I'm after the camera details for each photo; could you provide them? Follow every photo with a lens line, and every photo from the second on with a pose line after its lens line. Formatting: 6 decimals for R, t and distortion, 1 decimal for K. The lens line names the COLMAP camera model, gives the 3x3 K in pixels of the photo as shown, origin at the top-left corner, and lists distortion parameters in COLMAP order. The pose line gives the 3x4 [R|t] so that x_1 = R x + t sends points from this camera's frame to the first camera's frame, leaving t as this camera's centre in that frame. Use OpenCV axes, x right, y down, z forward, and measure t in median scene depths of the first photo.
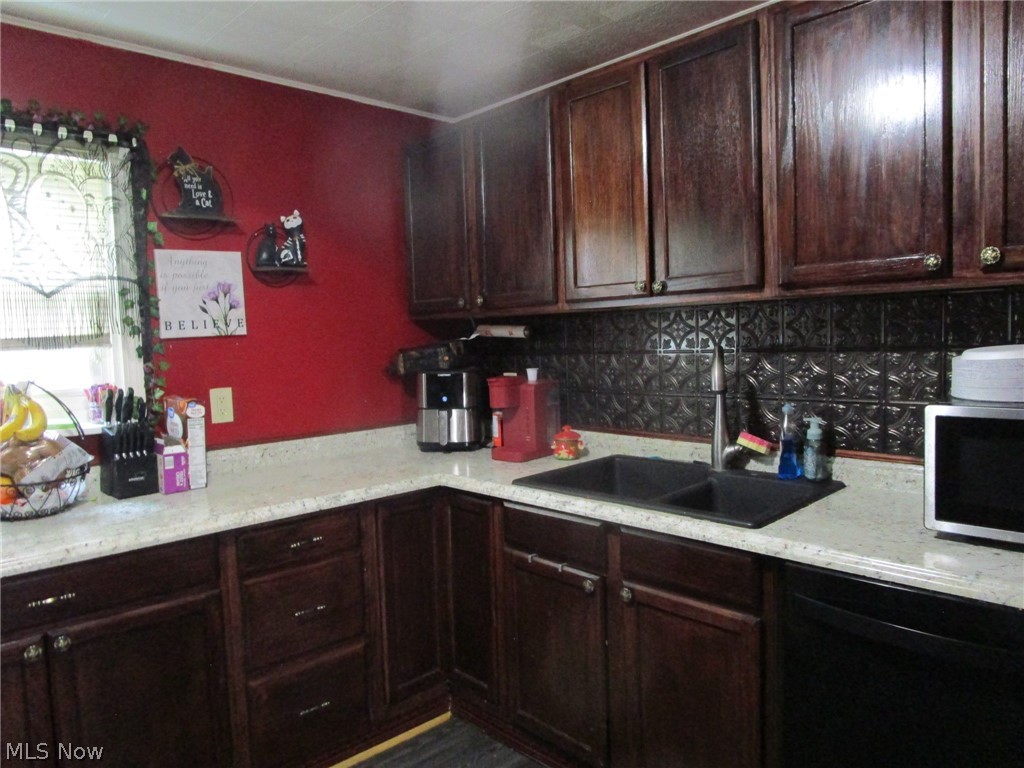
lens RADIAL K [[724.9, 0, 507.6], [0, 724.9, 388.1], [0, 0, 1]] dist [-0.036599, 0.010299]
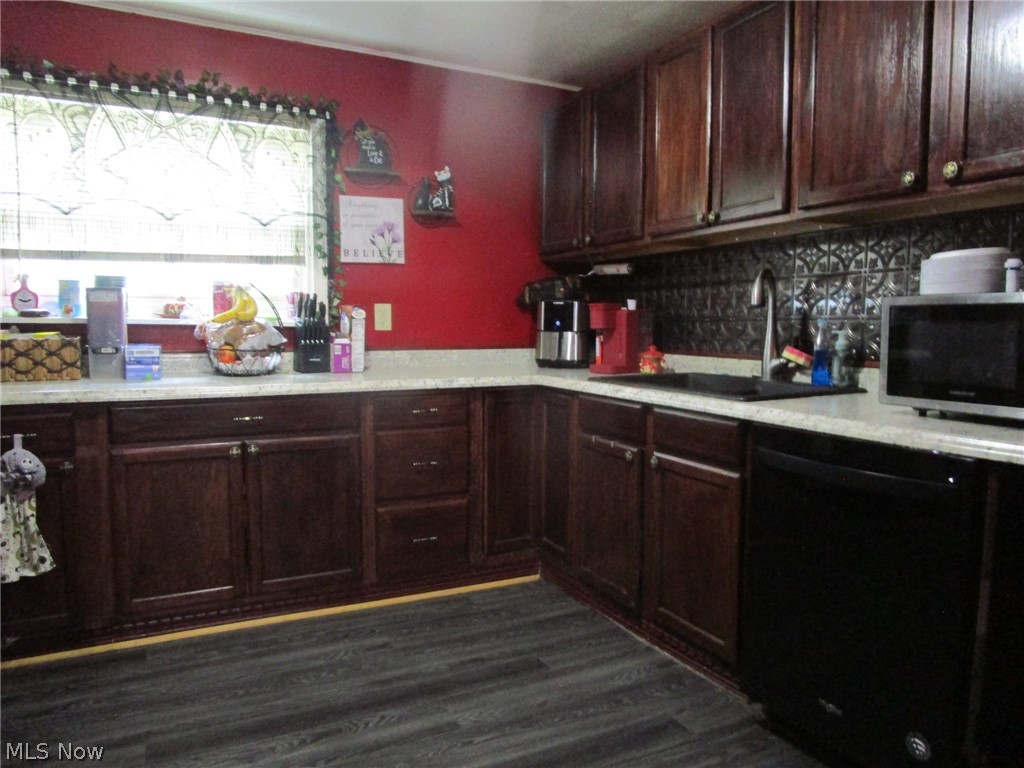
lens RADIAL K [[724.9, 0, 507.6], [0, 724.9, 388.1], [0, 0, 1]] dist [-0.036599, 0.010299]
pose [[0.956161, 0.061533, -0.286304, 0.224454], [-0.056644, 0.998073, 0.025333, 0.118347], [0.287311, -0.008005, 0.957804, -0.211781]]
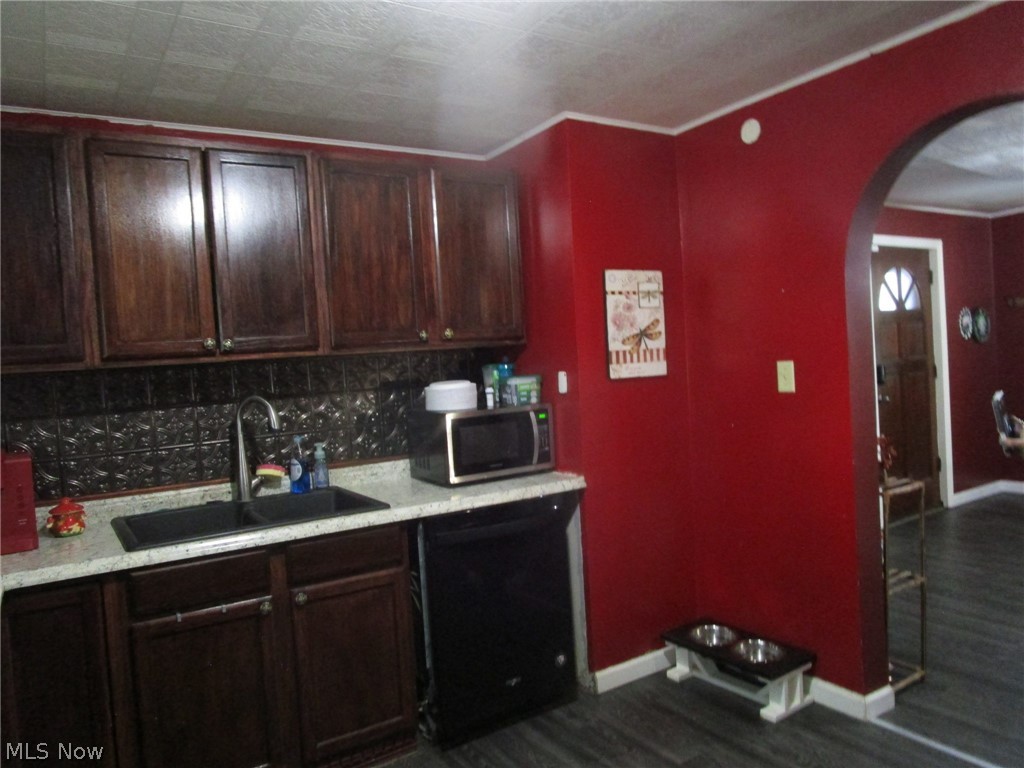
lens RADIAL K [[724.9, 0, 507.6], [0, 724.9, 388.1], [0, 0, 1]] dist [-0.036599, 0.010299]
pose [[0.193751, -0.013532, 0.980957, -0.769439], [0.131830, 0.991195, -0.012365, 0.001379], [-0.972153, 0.131715, 0.193829, 0.325893]]
